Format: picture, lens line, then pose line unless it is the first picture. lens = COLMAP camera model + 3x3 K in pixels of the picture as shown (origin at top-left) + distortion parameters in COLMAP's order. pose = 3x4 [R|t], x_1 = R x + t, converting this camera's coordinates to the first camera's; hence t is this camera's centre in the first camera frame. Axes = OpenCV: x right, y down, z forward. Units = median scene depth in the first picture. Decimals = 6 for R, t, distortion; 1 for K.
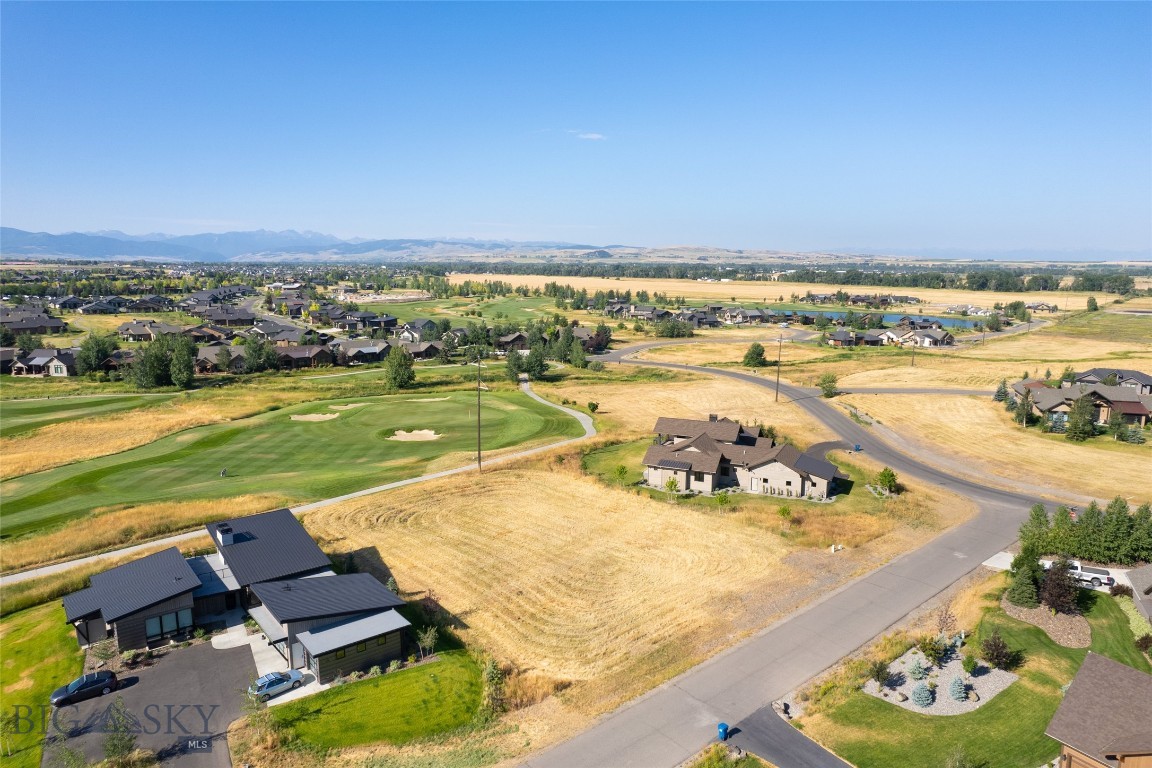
lens RADIAL K [[726.7, 0, 576.0], [0, 726.7, 384.0], [0, 0, 1]] dist [-0.072094, 0.068326]
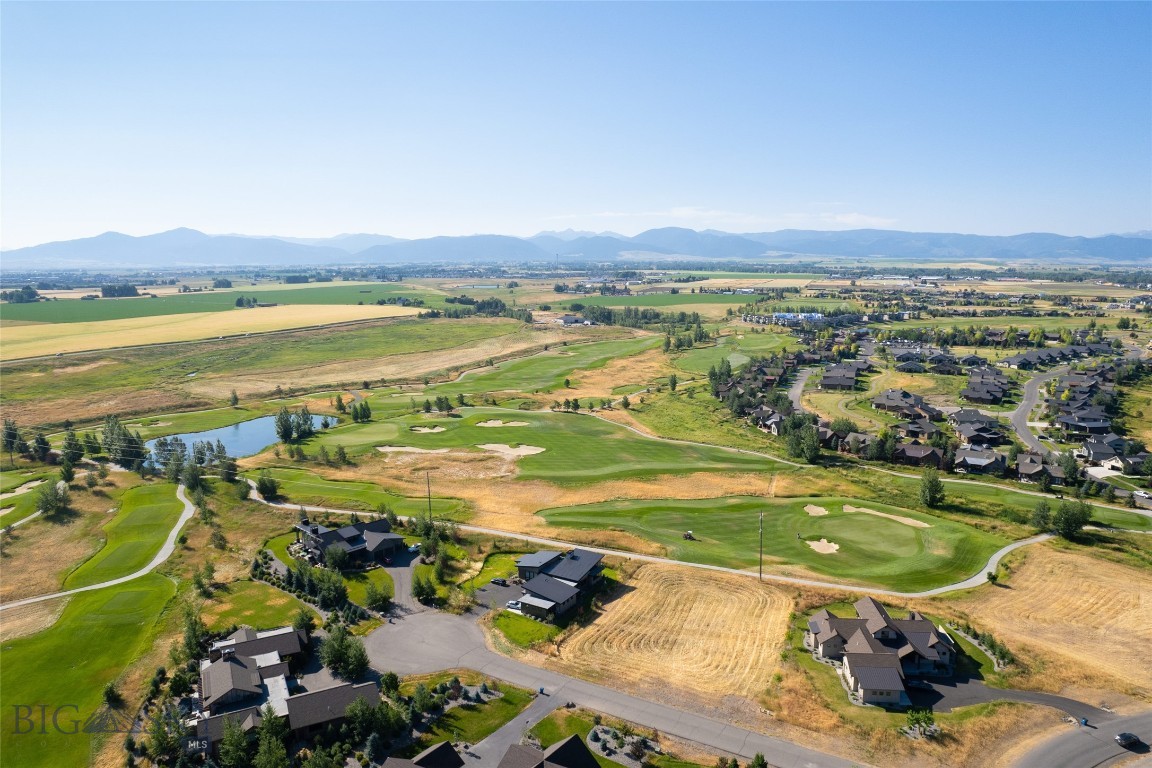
lens RADIAL K [[746.5, 0, 593.2], [0, 746.5, 380.6], [0, 0, 1]] dist [-0.076528, 0.067704]
pose [[0.358541, 0.137080, -0.923395, 1.273283], [-0.151294, 0.984615, 0.087423, -0.429437], [0.921172, 0.108360, 0.373764, 0.032592]]
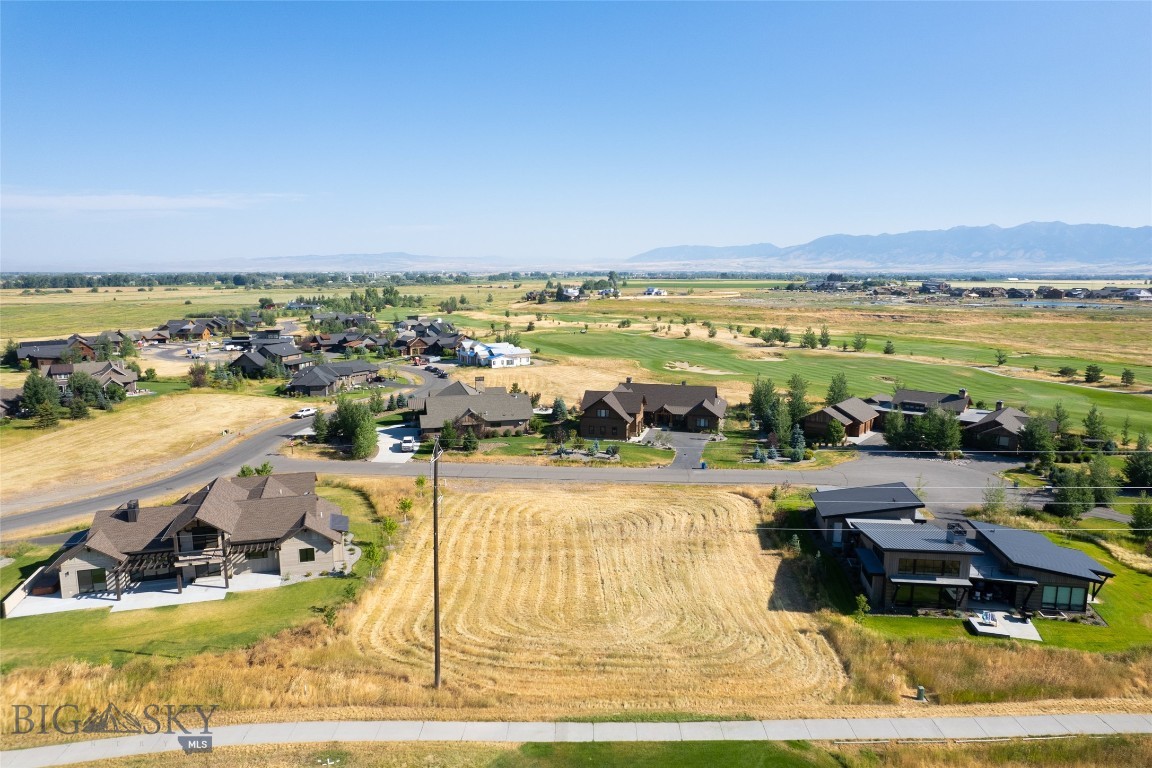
lens RADIAL K [[746.5, 0, 593.2], [0, 746.5, 380.6], [0, 0, 1]] dist [-0.076528, 0.067704]
pose [[-0.695243, -0.111872, 0.710015, -0.565818], [0.115646, 0.957534, 0.264111, -0.194882], [-0.709411, 0.265732, -0.652781, 1.315505]]
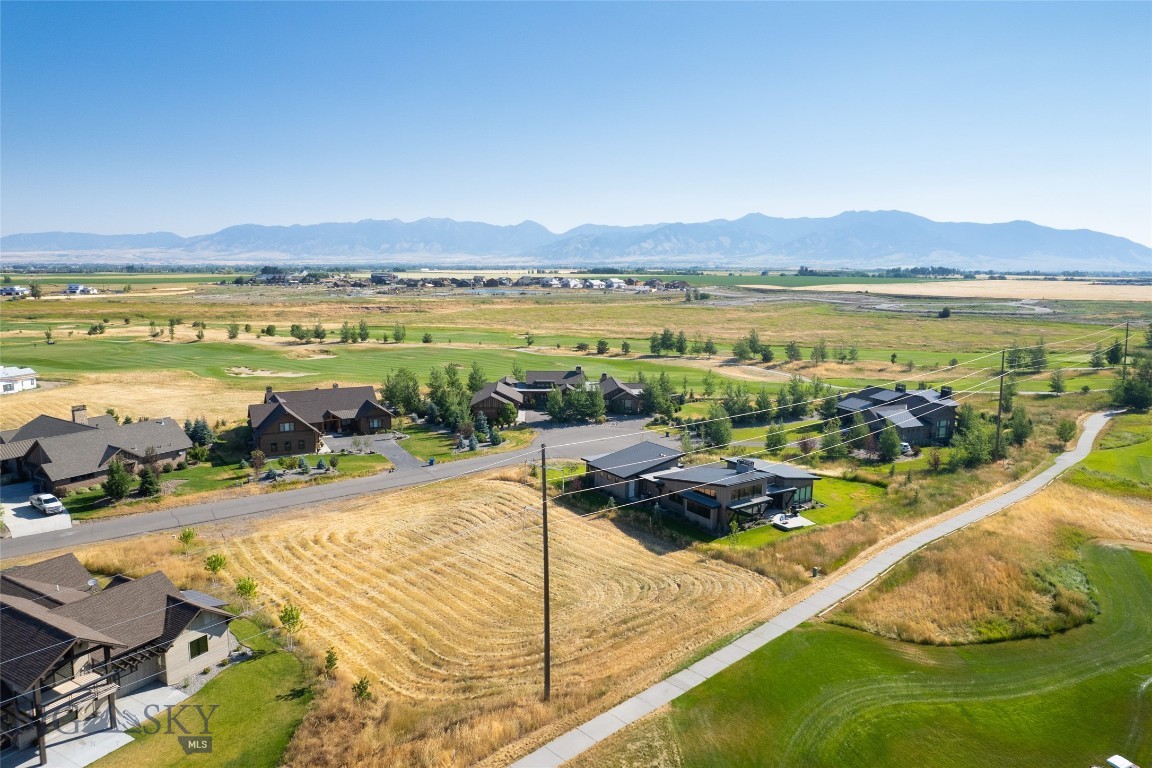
lens RADIAL K [[746.5, 0, 593.2], [0, 746.5, 380.6], [0, 0, 1]] dist [-0.076528, 0.067704]
pose [[-0.998394, -0.022260, 0.052089, -0.202044], [-0.004545, 0.948067, 0.318037, -0.239621], [-0.056464, 0.317290, -0.946646, 1.527638]]
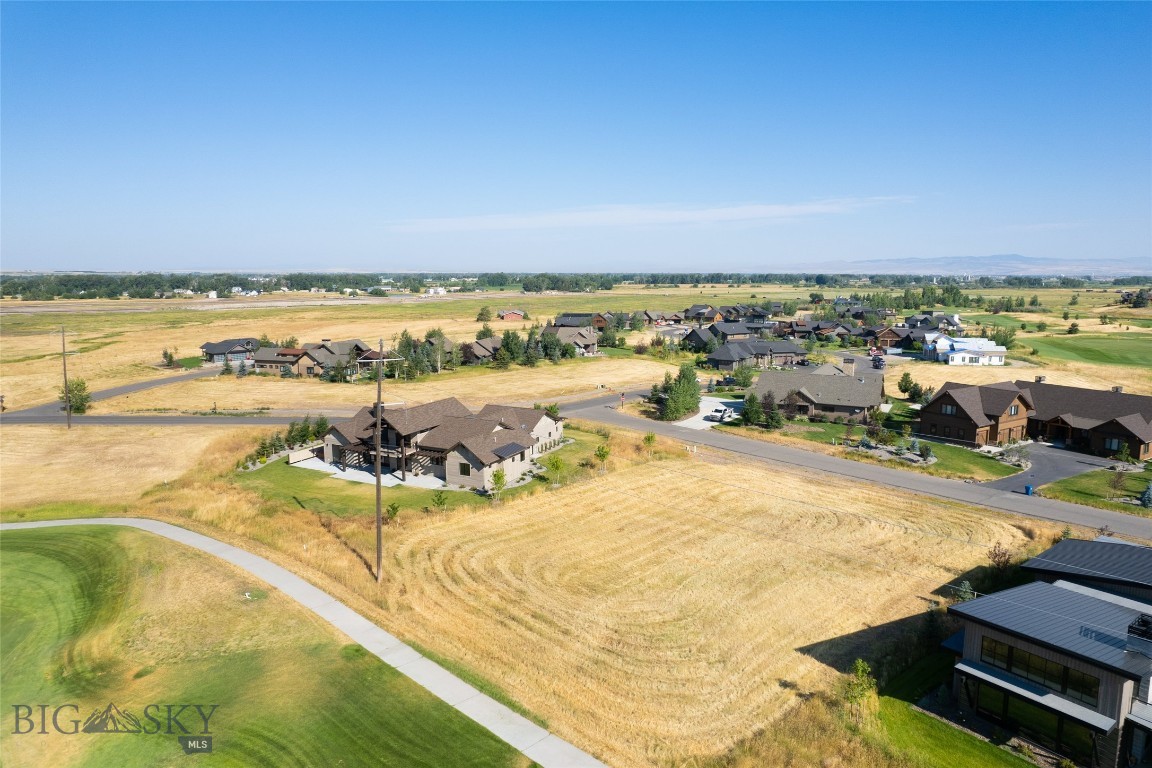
lens RADIAL K [[749.6, 0, 576.0], [0, 749.6, 384.0], [0, 0, 1]] dist [-0.073468, 0.063935]
pose [[0.014383, -0.151667, 0.988327, -0.665665], [0.169700, 0.974460, 0.147069, -0.064127], [-0.985391, 0.165604, 0.039753, 0.924793]]
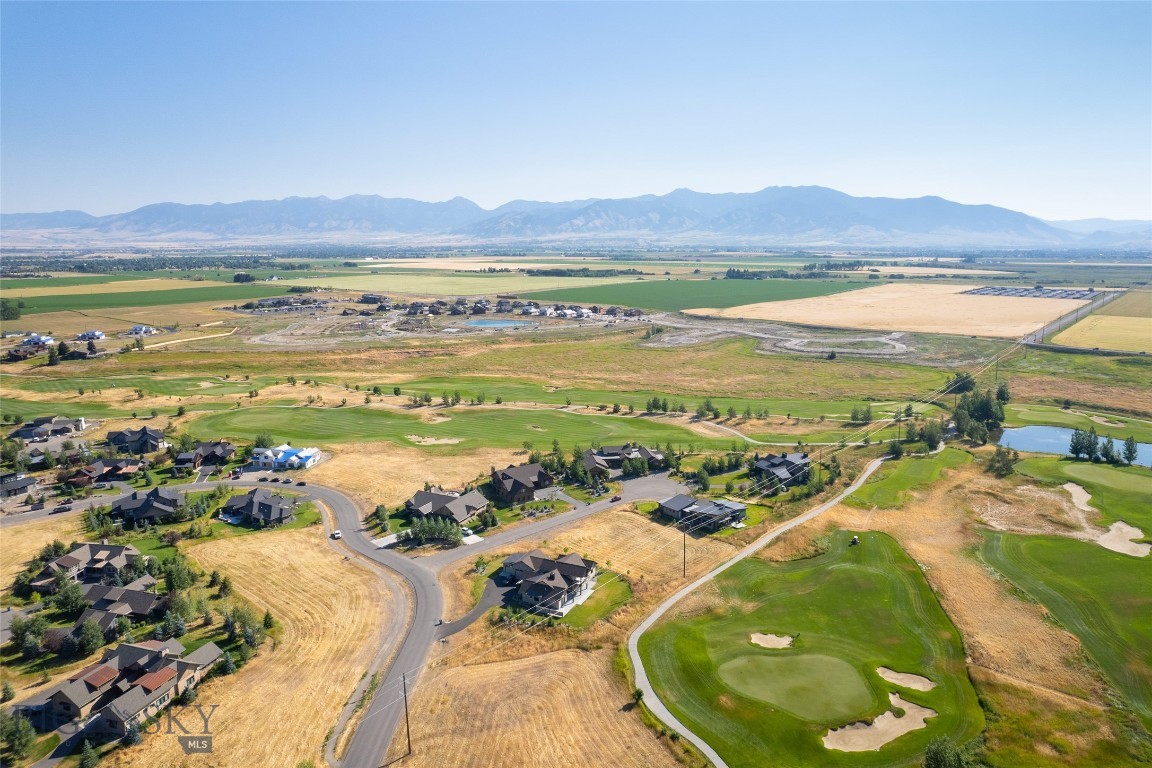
lens RADIAL K [[735.0, 0, 596.3], [0, 735.0, 384.5], [0, 0, 1]] dist [-0.069953, 0.060490]
pose [[-0.999114, 0.001252, -0.042056, 0.192226], [-0.013804, 0.934476, 0.355759, -1.127927], [0.039746, 0.356024, -0.933631, 2.867316]]
